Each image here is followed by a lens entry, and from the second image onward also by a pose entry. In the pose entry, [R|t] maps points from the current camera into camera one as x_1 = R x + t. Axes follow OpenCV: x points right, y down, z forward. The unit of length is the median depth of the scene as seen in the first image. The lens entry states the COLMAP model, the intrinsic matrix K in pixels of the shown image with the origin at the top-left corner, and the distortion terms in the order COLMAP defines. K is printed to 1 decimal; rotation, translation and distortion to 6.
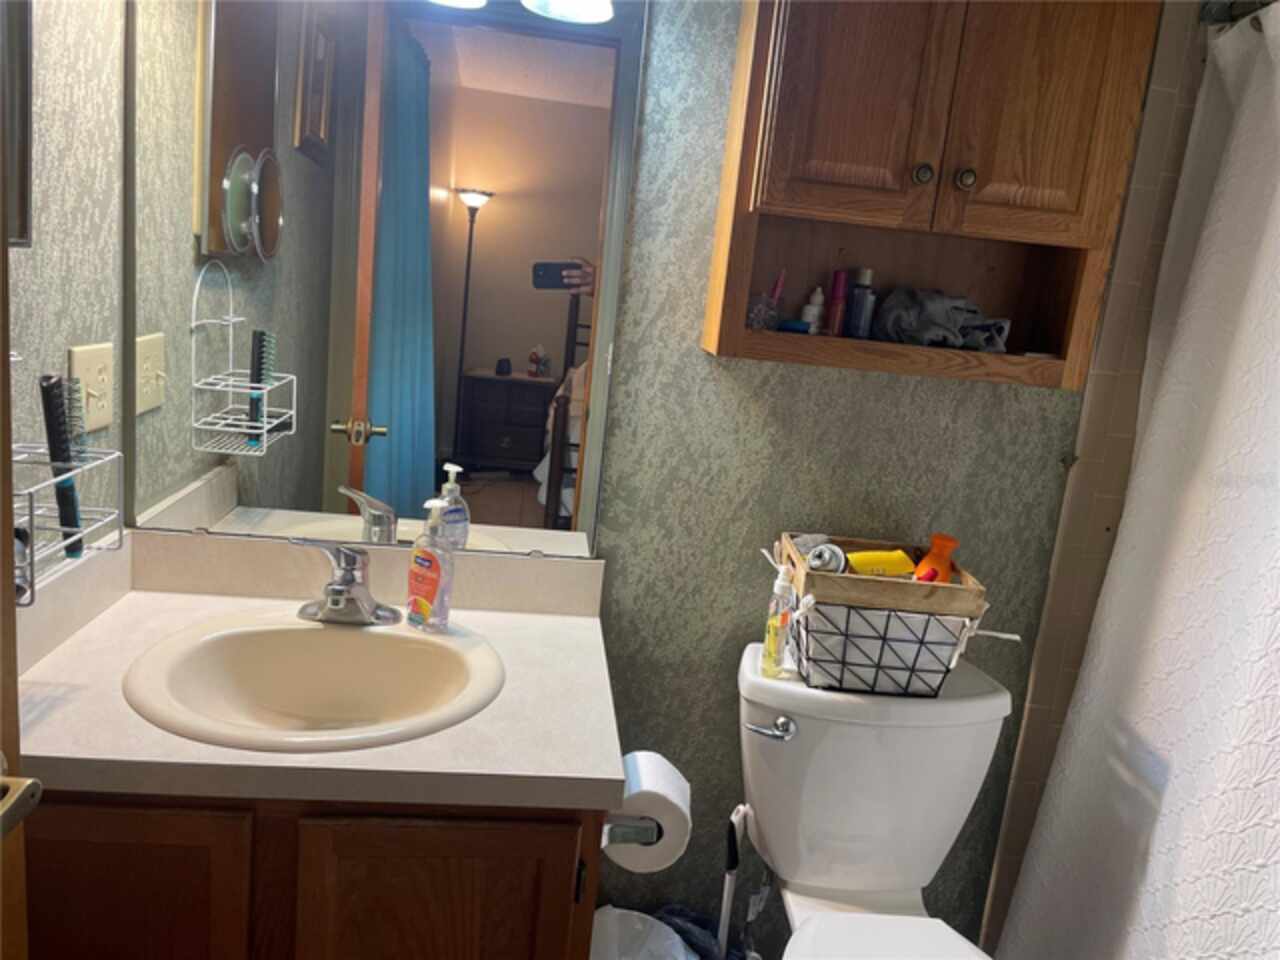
lens RADIAL K [[977.3, 0, 640.0], [0, 977.3, 480.0], [0, 0, 1]] dist [-0.029391, -0.007083]
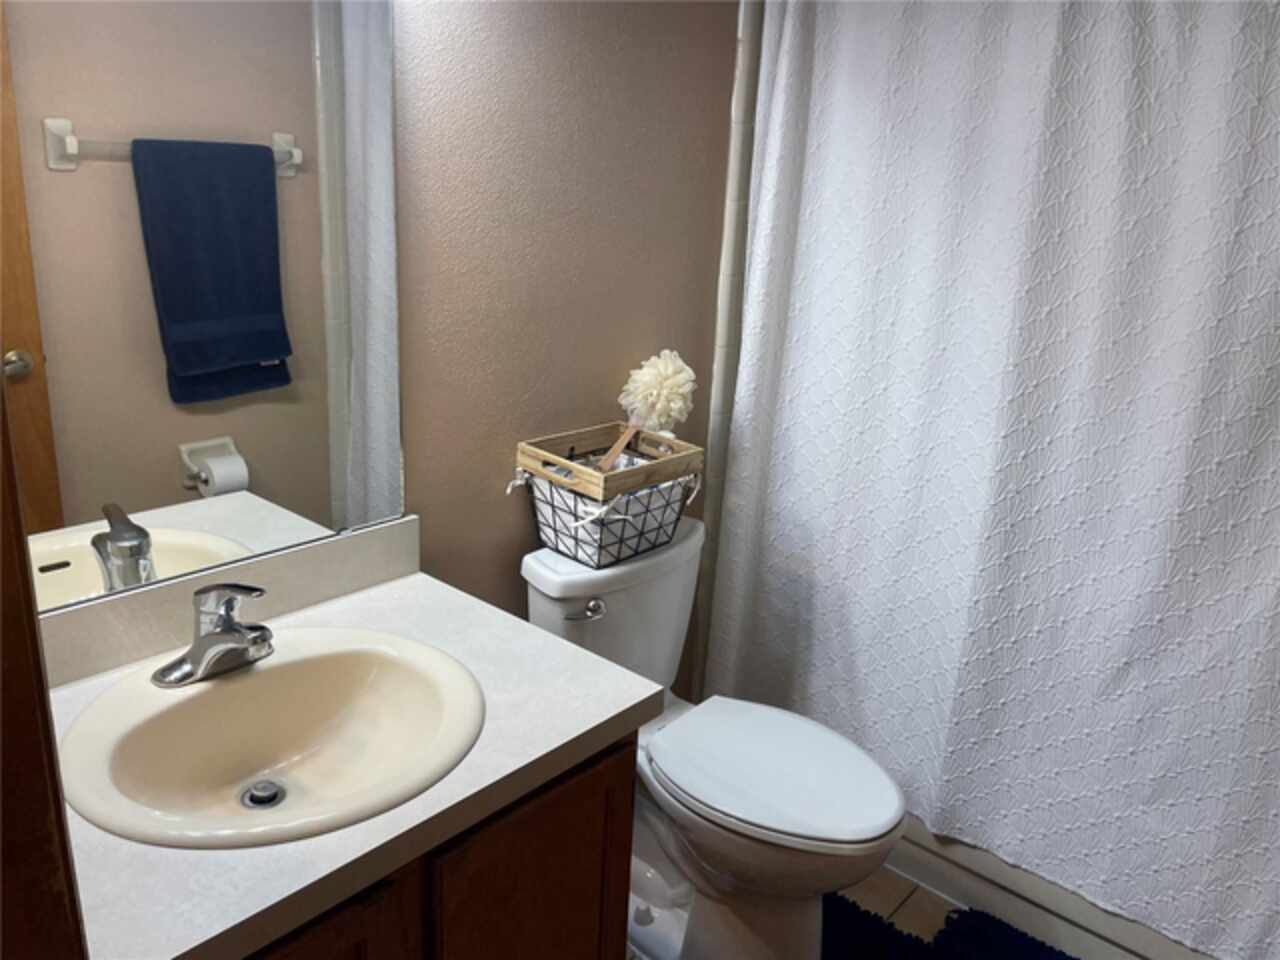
lens RADIAL K [[977.3, 0, 640.0], [0, 977.3, 480.0], [0, 0, 1]] dist [-0.029391, -0.007083]
pose [[0.732314, -0.276214, 0.622433, -0.494287], [0.188088, 0.960529, 0.204958, -0.120568], [-0.654477, -0.033022, 0.755361, 0.091637]]
